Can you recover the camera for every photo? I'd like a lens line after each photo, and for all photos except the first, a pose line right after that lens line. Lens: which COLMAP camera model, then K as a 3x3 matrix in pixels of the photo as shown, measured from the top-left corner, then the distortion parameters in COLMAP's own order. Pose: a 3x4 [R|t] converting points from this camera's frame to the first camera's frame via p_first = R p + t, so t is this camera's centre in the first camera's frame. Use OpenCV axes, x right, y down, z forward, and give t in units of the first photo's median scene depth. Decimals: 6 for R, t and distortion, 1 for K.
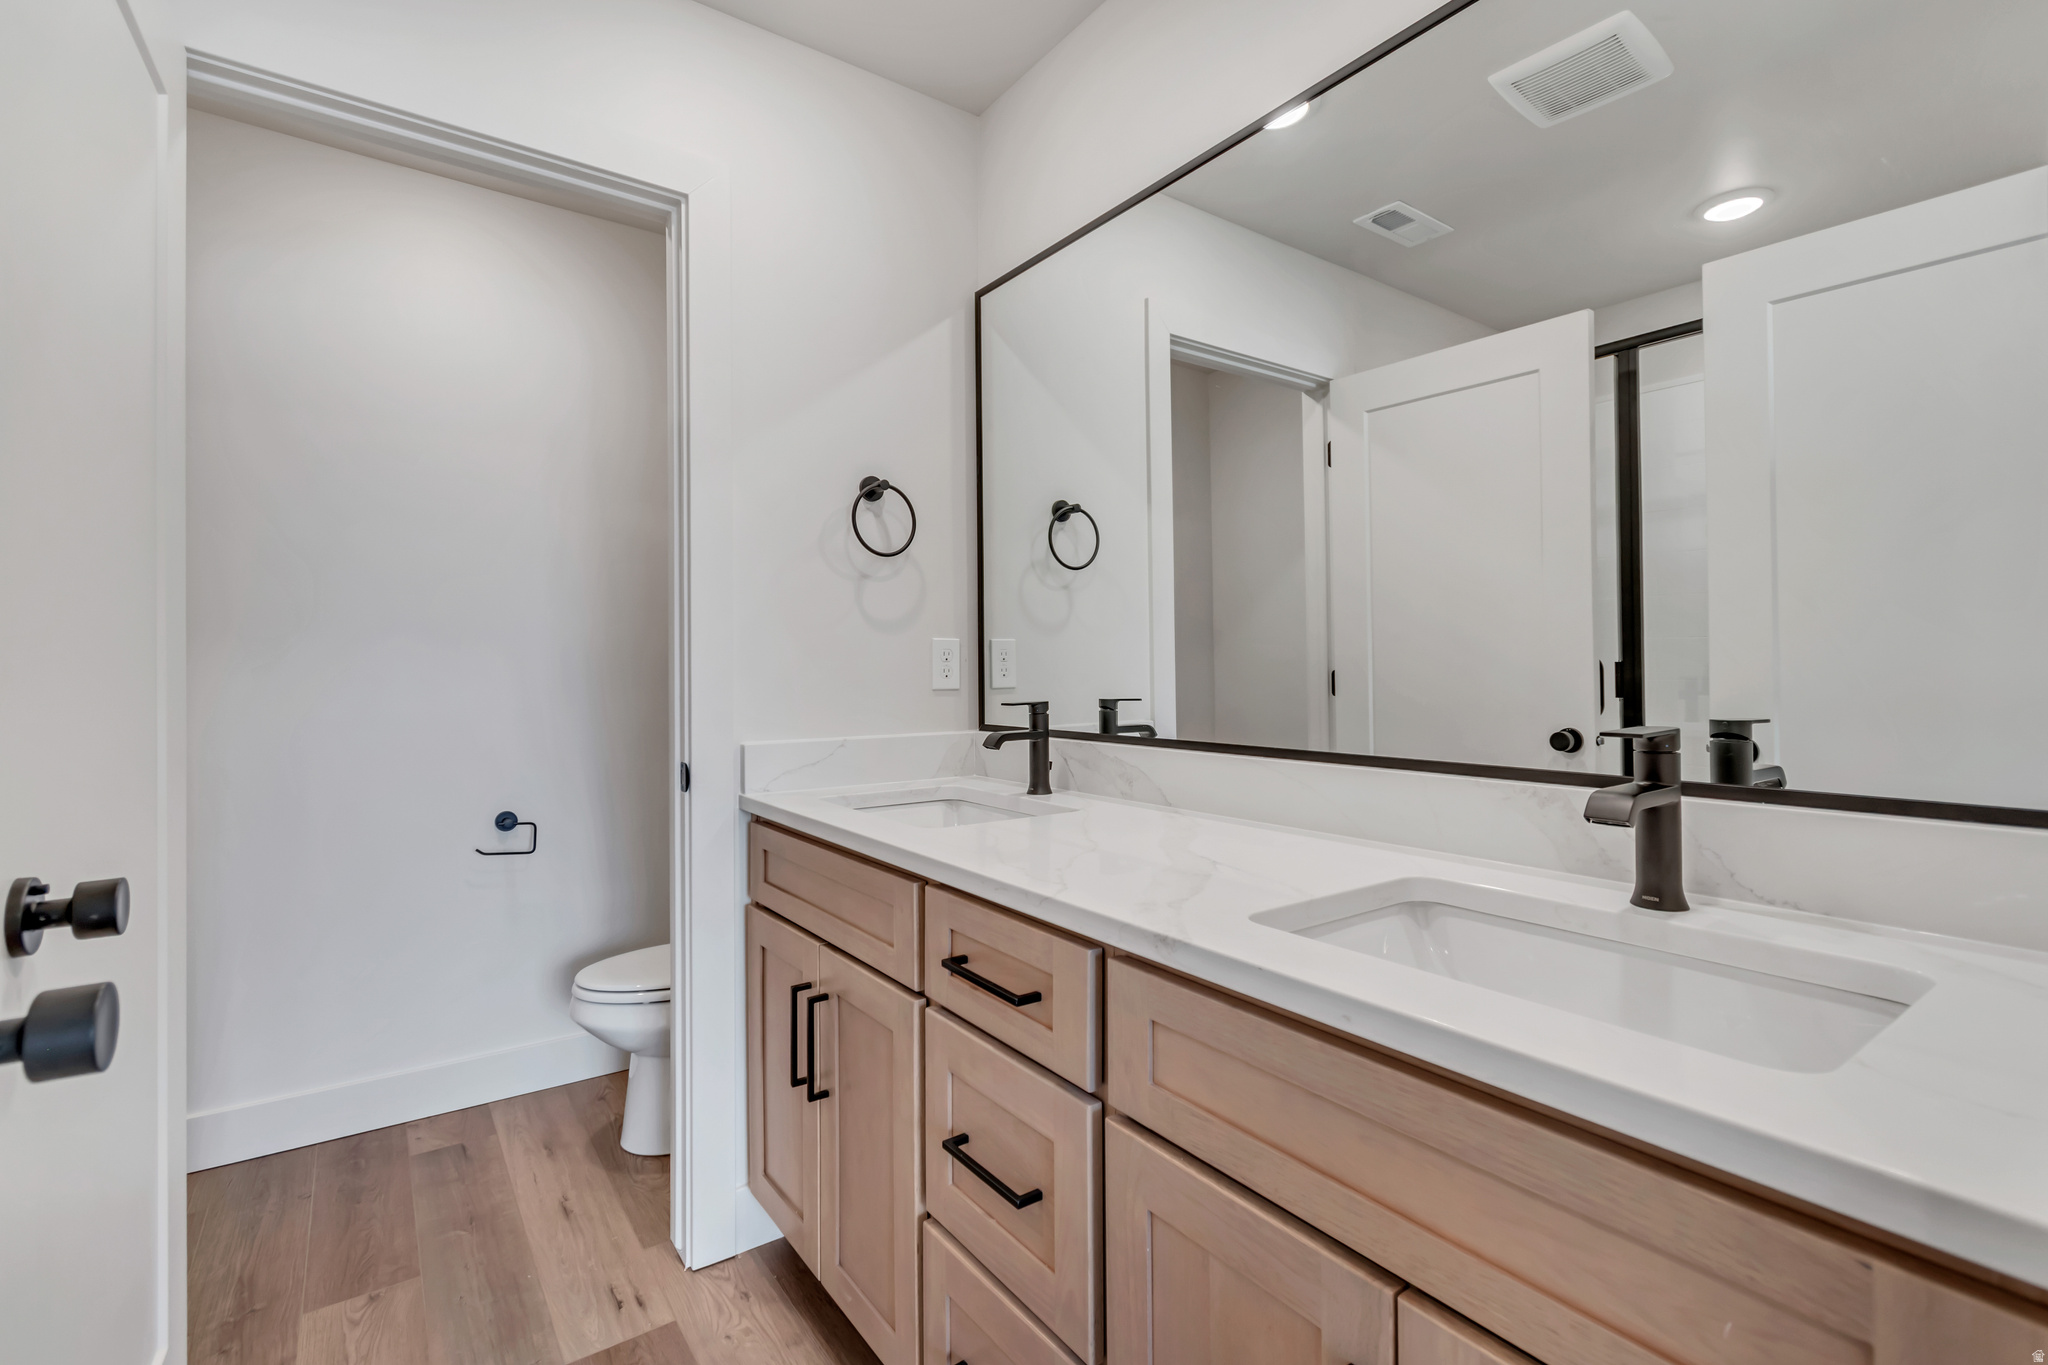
lens RADIAL K [[905.7, 0, 1023.4], [0, 905.7, 673.9], [0, 0, 1]] dist [-0.001513, -0.000075]
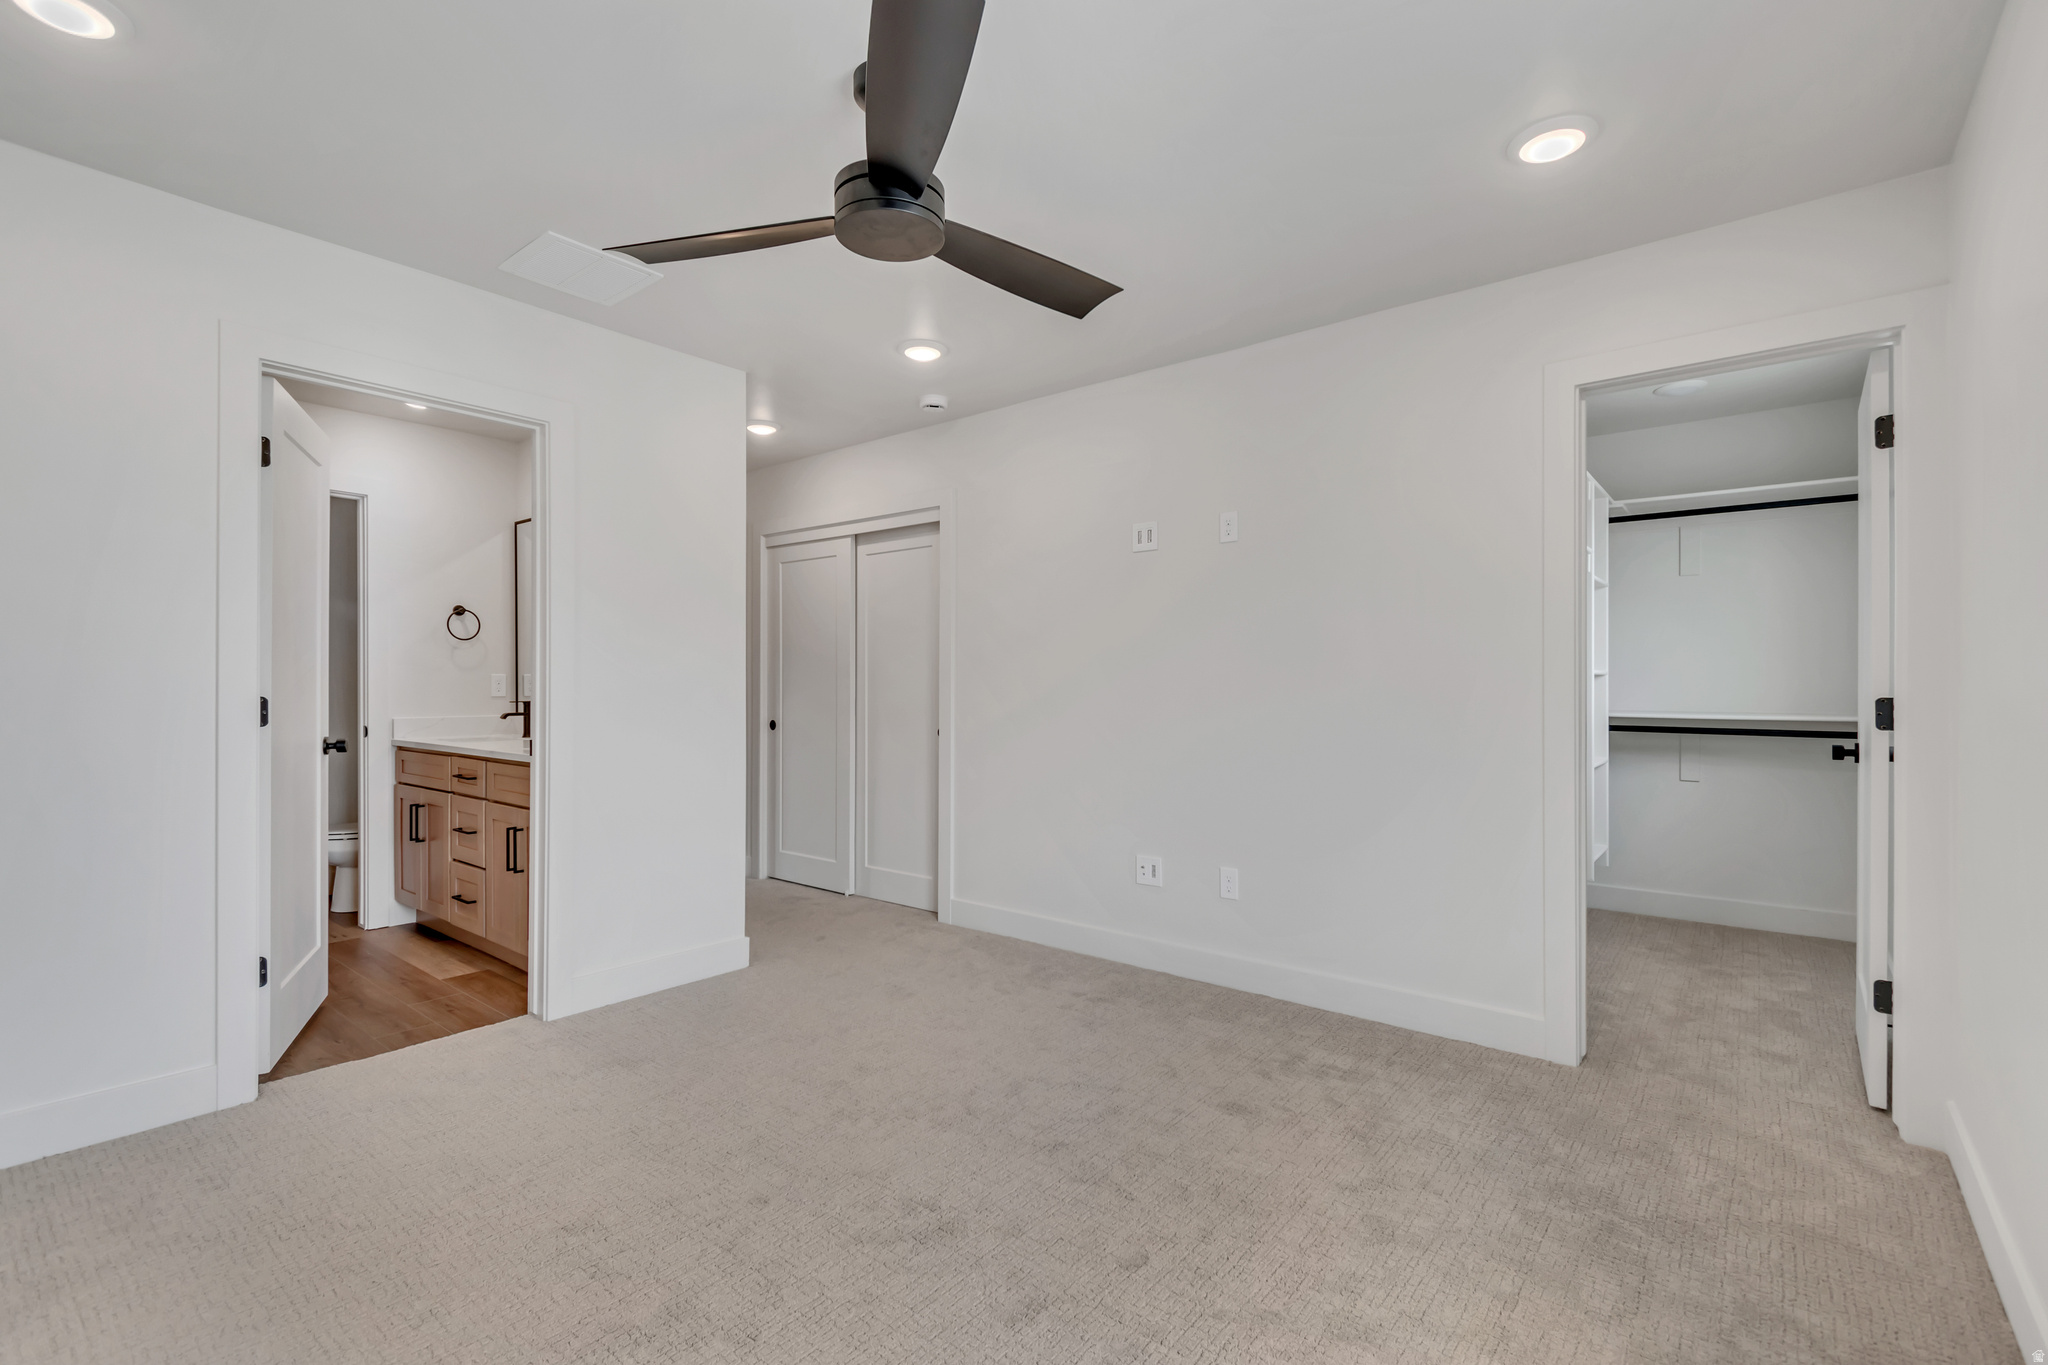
lens RADIAL K [[905.7, 0, 1023.7], [0, 905.7, 689.4], [0, 0, 1]] dist [-0.001513, -0.000075]
pose [[0.965170, 0.006083, 0.261552, 0.630719], [-0.008075, 0.999946, 0.006539, -0.027717], [-0.261499, -0.008424, 0.965167, -1.639911]]
